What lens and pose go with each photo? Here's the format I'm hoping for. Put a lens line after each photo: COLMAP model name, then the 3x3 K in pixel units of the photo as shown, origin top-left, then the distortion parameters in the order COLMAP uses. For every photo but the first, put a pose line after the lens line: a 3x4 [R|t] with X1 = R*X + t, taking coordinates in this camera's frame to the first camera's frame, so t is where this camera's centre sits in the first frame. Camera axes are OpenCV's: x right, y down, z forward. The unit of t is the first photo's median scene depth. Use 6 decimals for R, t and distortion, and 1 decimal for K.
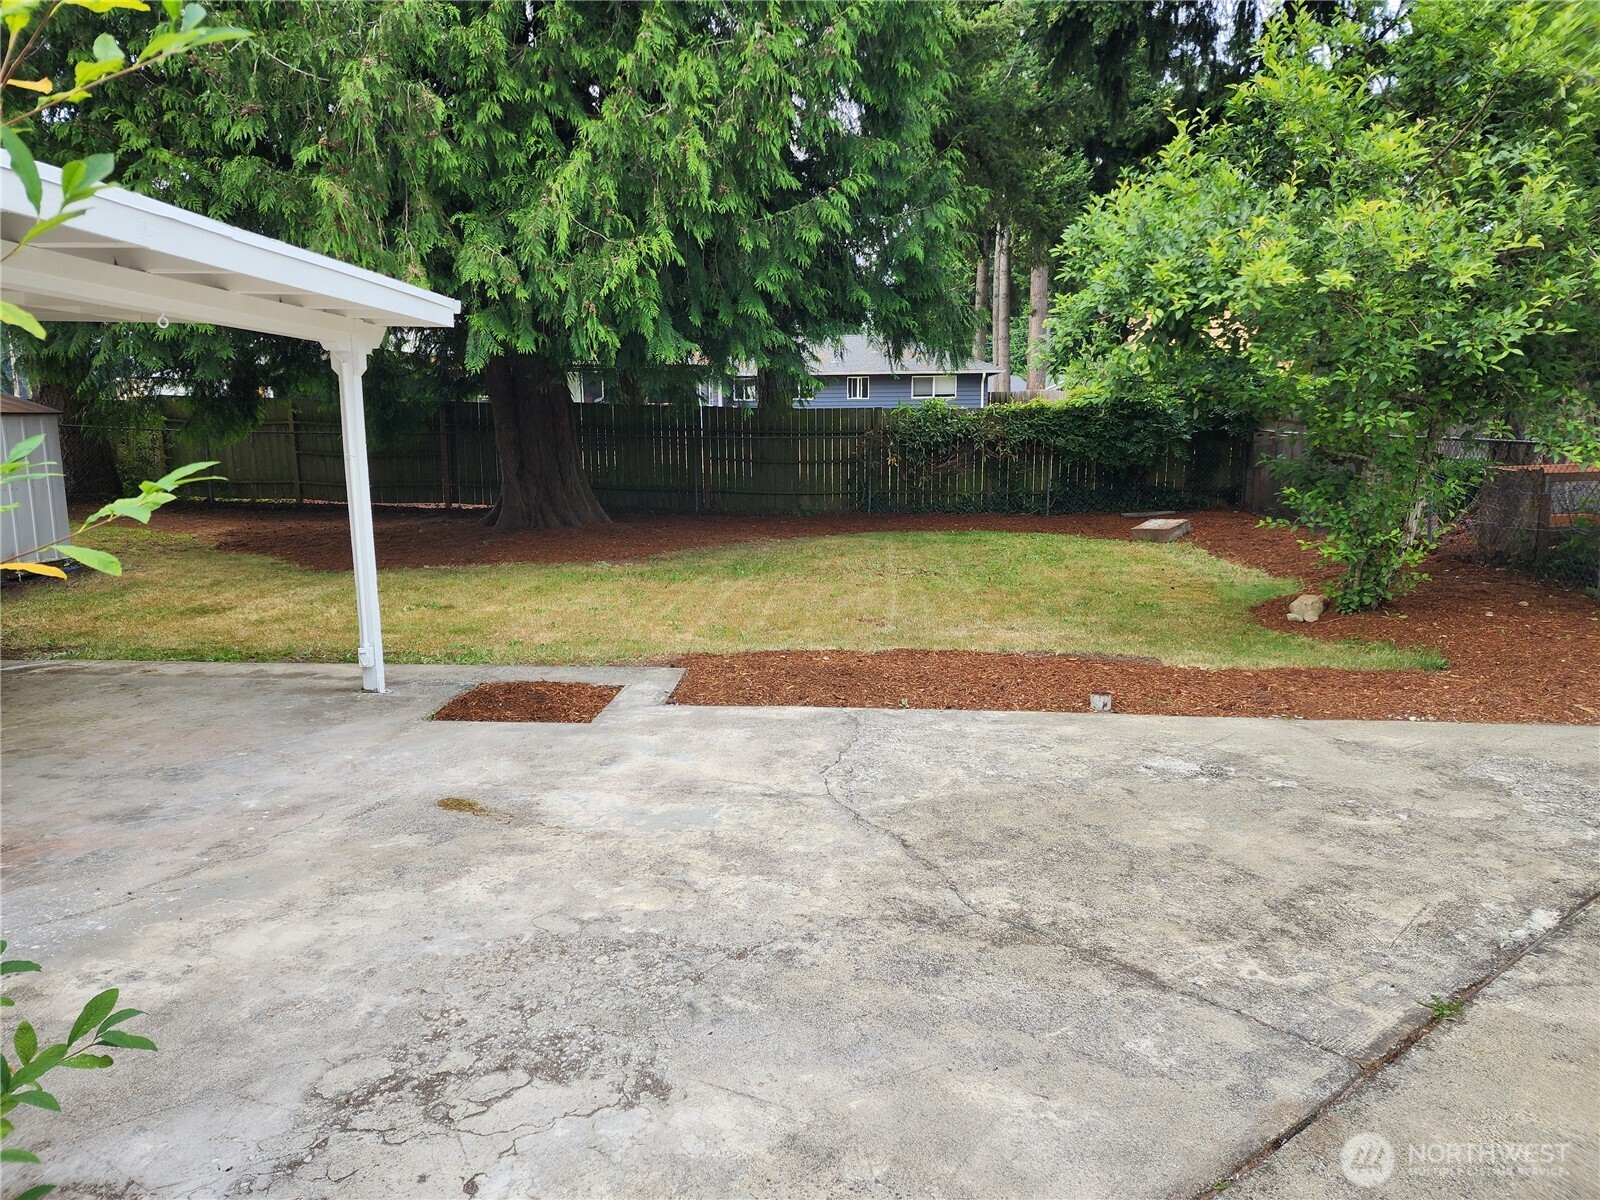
lens RADIAL K [[1083.5, 0, 788.9], [0, 1083.5, 595.4], [0, 0, 1]] dist [0.070223, -0.060980]
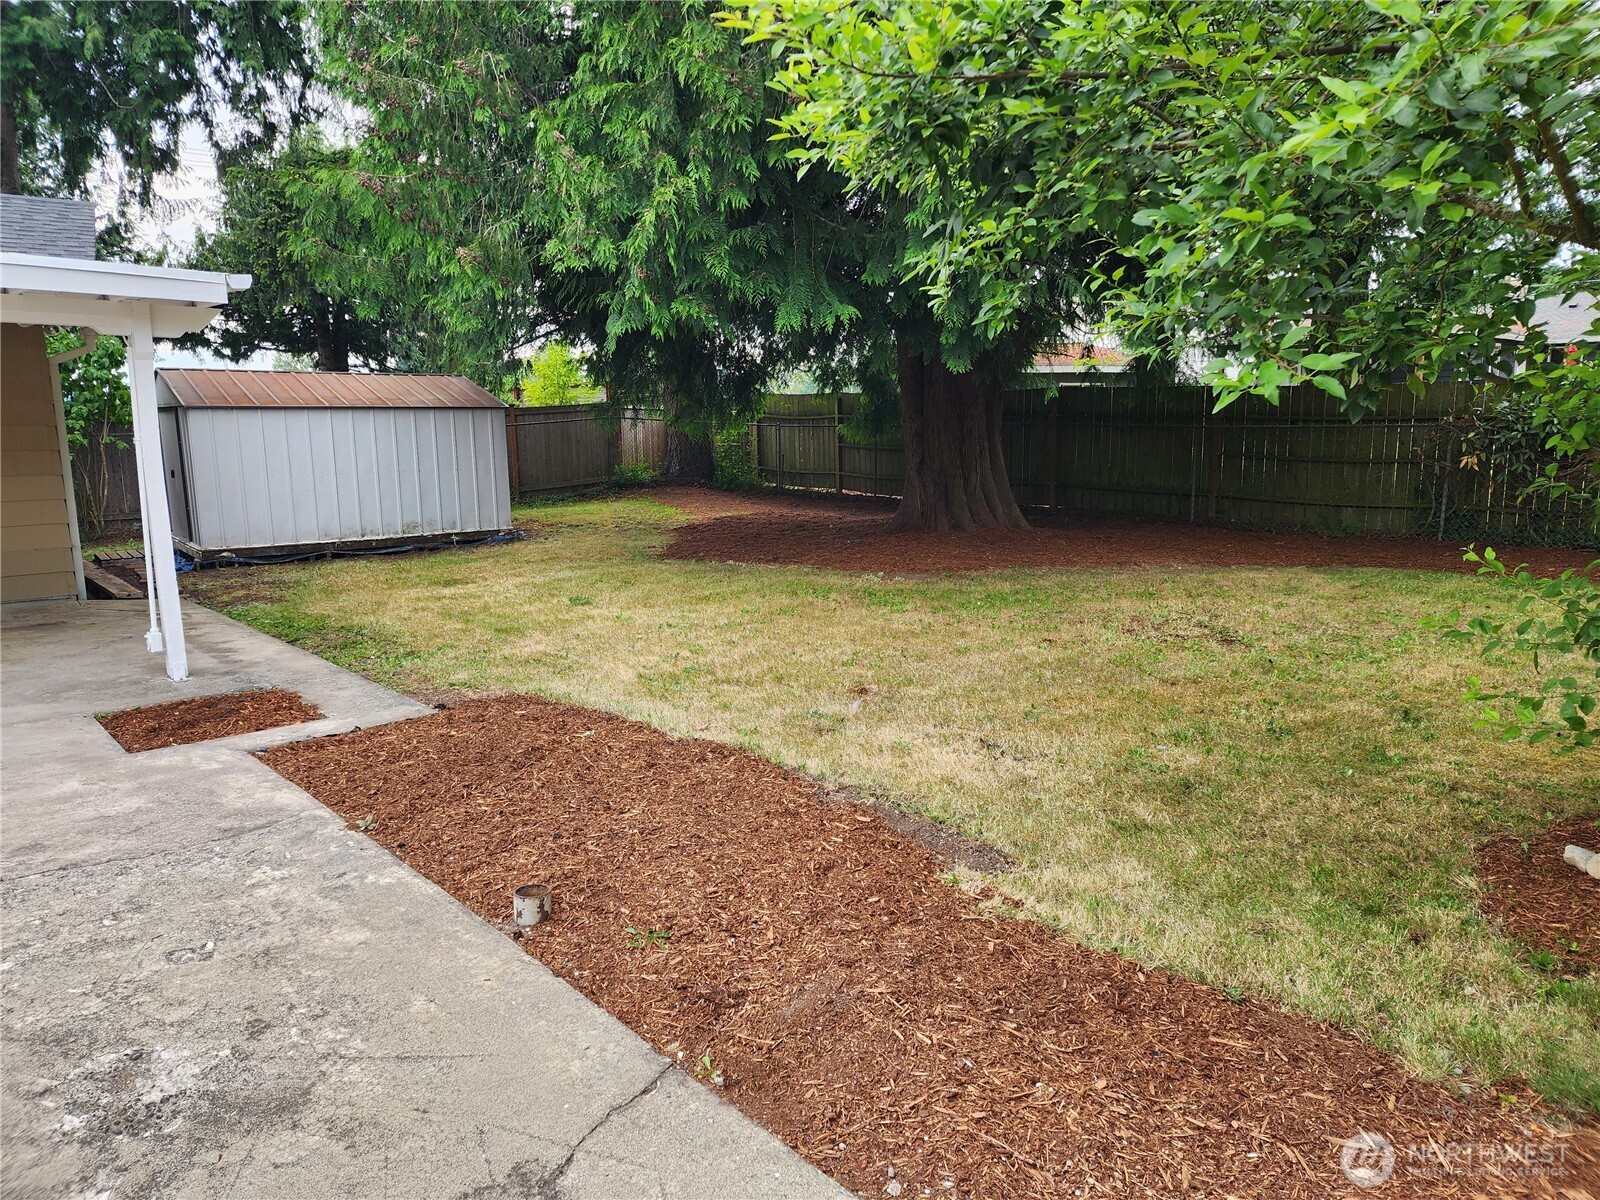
lens RADIAL K [[1083.5, 0, 789.3], [0, 1083.5, 610.5], [0, 0, 1]] dist [0.070223, -0.060980]
pose [[0.724858, 0.114965, -0.679237, 0.709053], [-0.101313, 0.993046, 0.059962, -0.092675], [0.681407, 0.025352, 0.731465, 0.658452]]
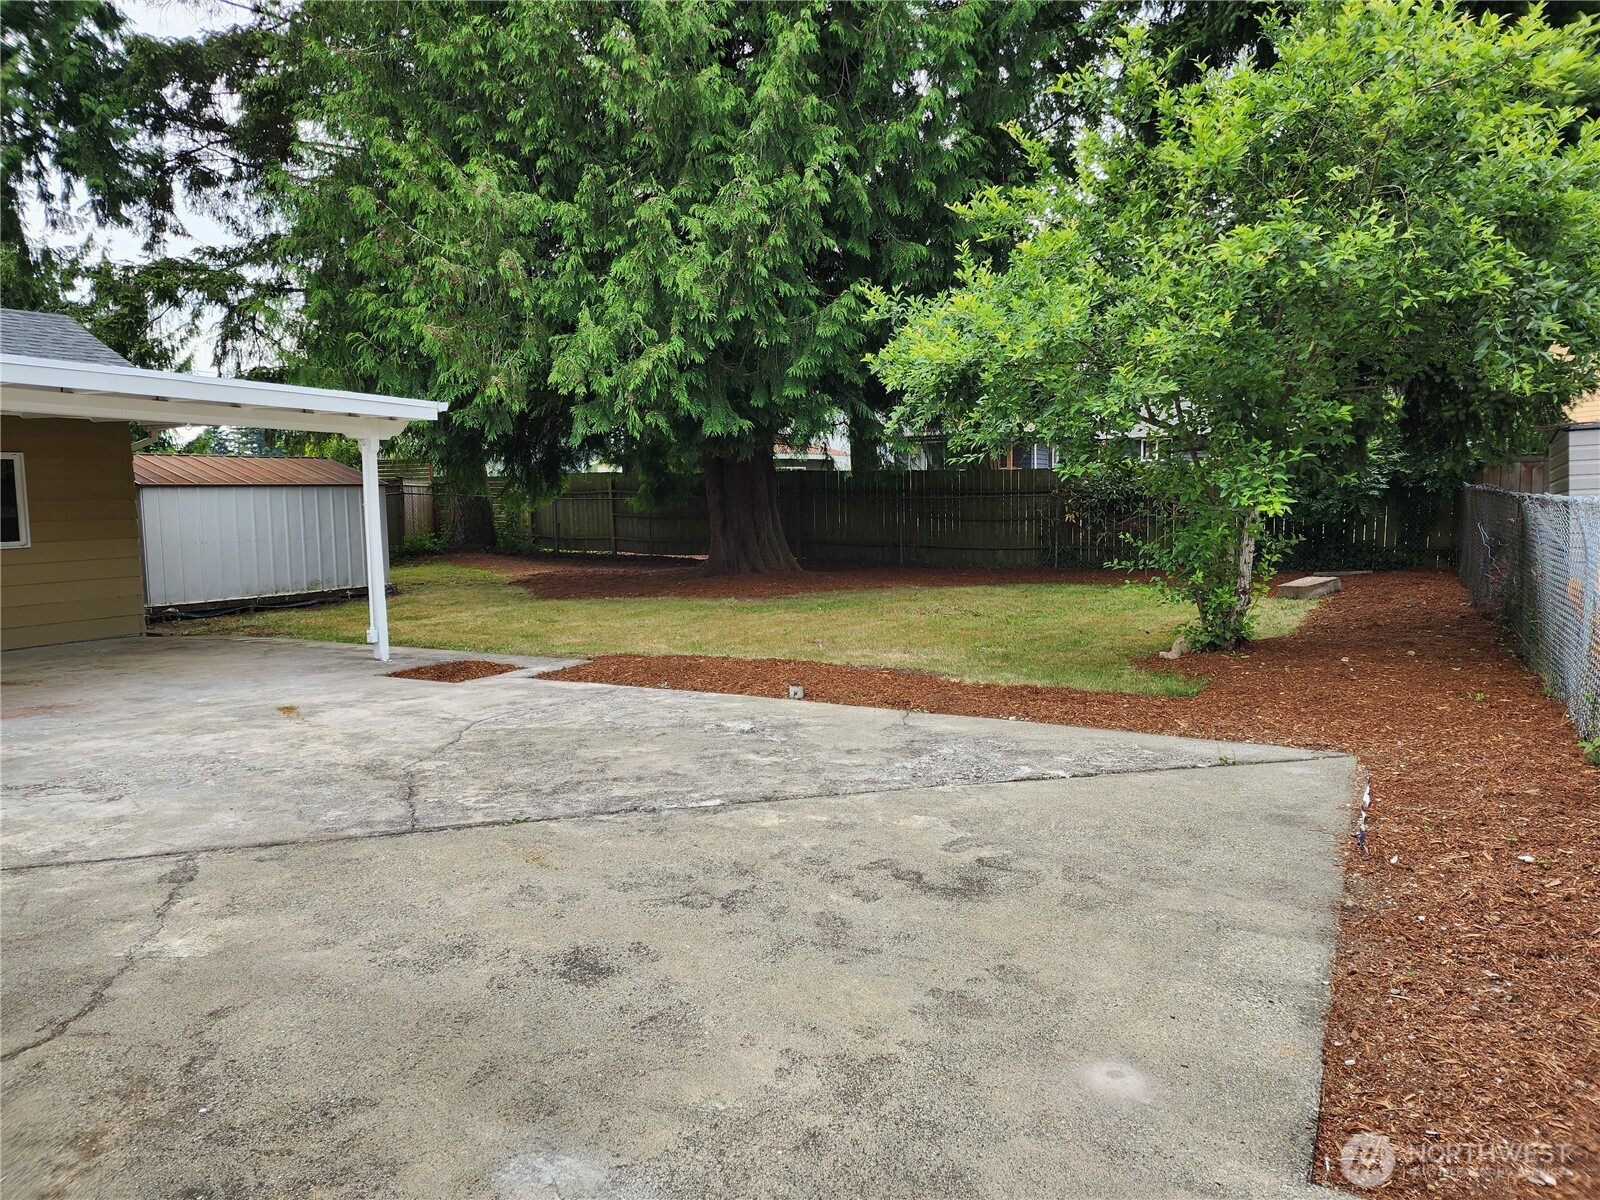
lens RADIAL K [[1083.5, 0, 813.9], [0, 1083.5, 595.6], [0, 0, 1]] dist [0.070223, -0.060980]
pose [[0.923579, 0.024311, -0.382638, 0.746023], [-0.047586, 0.997540, -0.051481, 0.046716], [0.380445, 0.065755, 0.922463, -0.170119]]
